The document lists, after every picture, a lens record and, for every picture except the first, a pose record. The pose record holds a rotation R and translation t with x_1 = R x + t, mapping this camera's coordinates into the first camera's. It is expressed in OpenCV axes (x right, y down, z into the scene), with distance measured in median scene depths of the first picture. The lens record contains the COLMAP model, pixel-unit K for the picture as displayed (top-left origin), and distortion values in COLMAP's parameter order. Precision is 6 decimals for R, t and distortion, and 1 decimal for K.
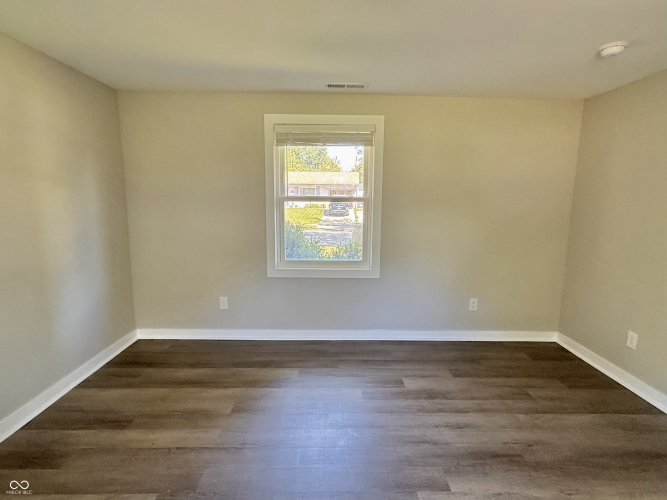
lens RADIAL K [[344.6, 0, 334.3], [0, 344.6, 248.6], [0, 0, 1]] dist [0.000654, 0.004510]
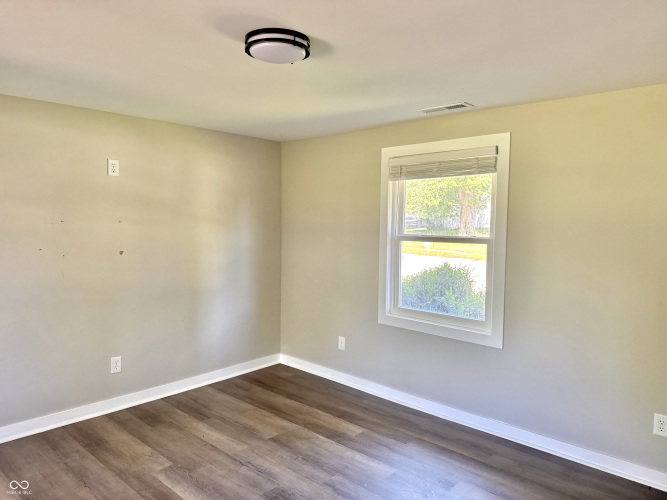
lens RADIAL K [[471.3, 0, 334.6], [0, 471.3, 247.6], [0, 0, 1]] dist [0.090347, -0.109899]
pose [[0.724411, 0.038140, -0.688313, 0.651900], [-0.106097, 0.992741, -0.056652, -0.036876], [0.681155, 0.114067, 0.723199, 0.007269]]
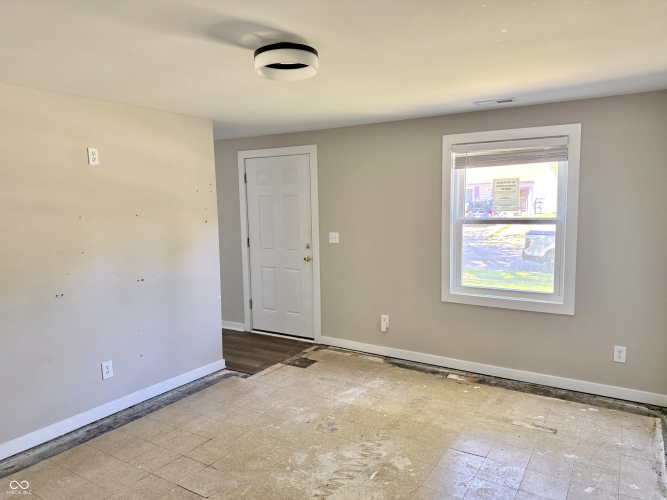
lens RADIAL K [[471.3, 0, 332.1], [0, 471.3, 251.2], [0, 0, 1]] dist [0.090347, -0.109899]
pose [[0.831640, 0.031293, -0.554433, 0.329904], [-0.055029, 0.998141, -0.026205, -0.007848], [0.552582, 0.052303, 0.831816, -0.342832]]
